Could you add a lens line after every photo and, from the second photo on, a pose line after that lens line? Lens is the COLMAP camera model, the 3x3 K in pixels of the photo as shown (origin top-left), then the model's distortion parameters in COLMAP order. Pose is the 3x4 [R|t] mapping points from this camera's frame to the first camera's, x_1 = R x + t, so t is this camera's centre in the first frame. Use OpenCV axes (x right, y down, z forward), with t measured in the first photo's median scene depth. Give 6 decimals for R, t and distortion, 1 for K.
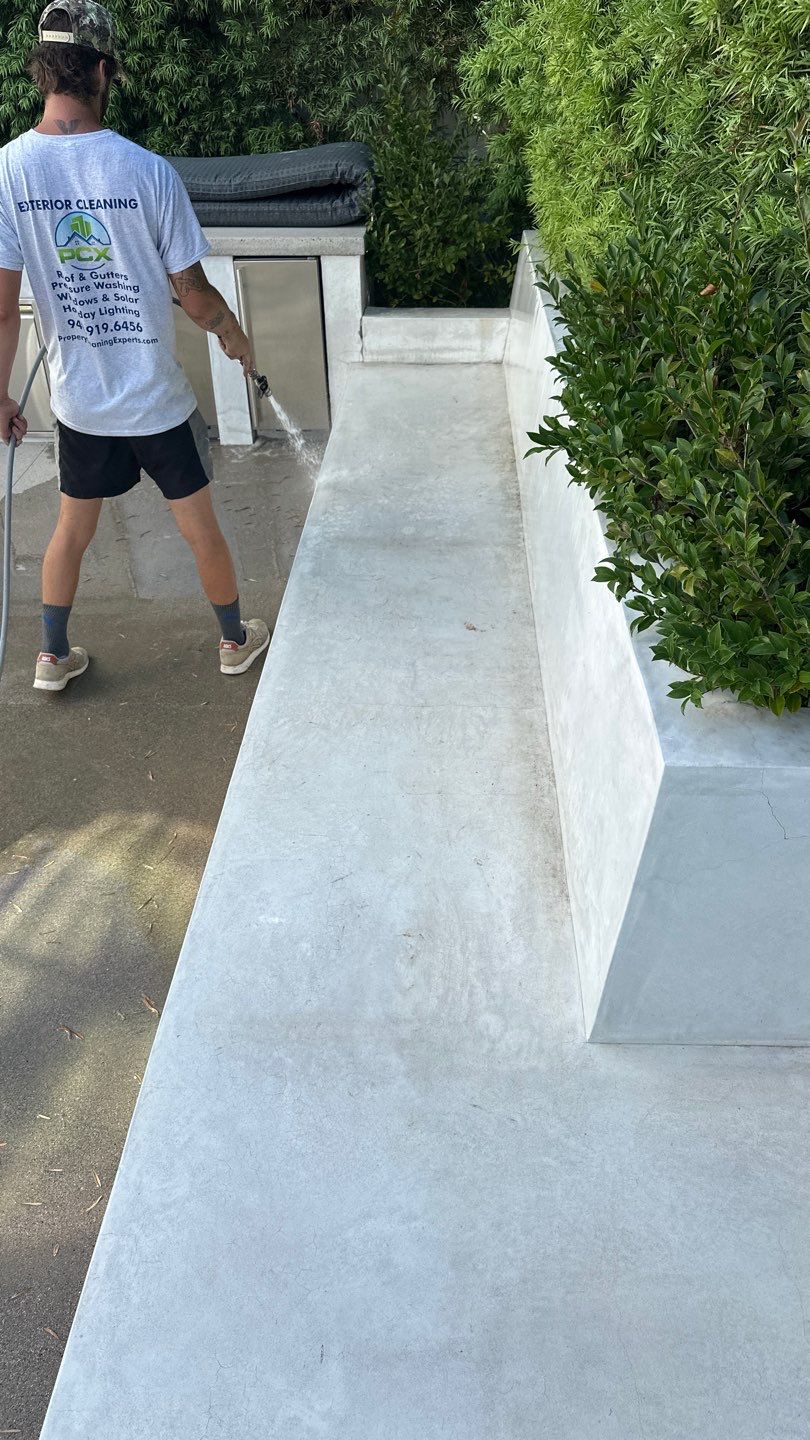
lens RADIAL K [[1034.8, 0, 413.5], [0, 1034.8, 718.8], [0, 0, 1]] dist [0.086446, -0.111385]
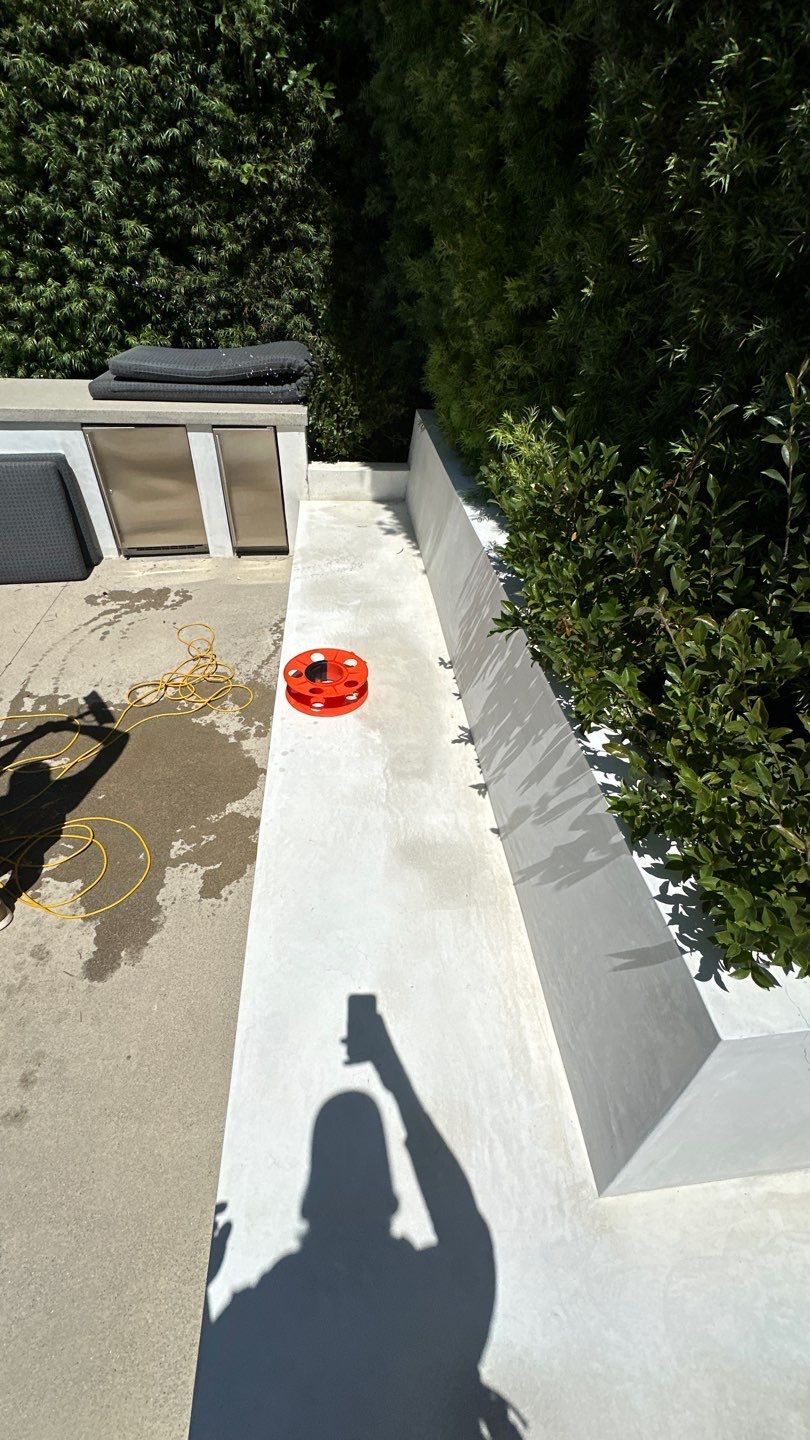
lens RADIAL K [[574.9, 0, 408.9], [0, 574.9, 720.2], [0, 0, 1]] dist [-0.004126, 0.000755]
pose [[0.988977, -0.053650, 0.138009, -0.039781], [0.040983, 0.994818, 0.093045, -0.111438], [-0.142285, -0.086363, 0.986051, 0.179999]]
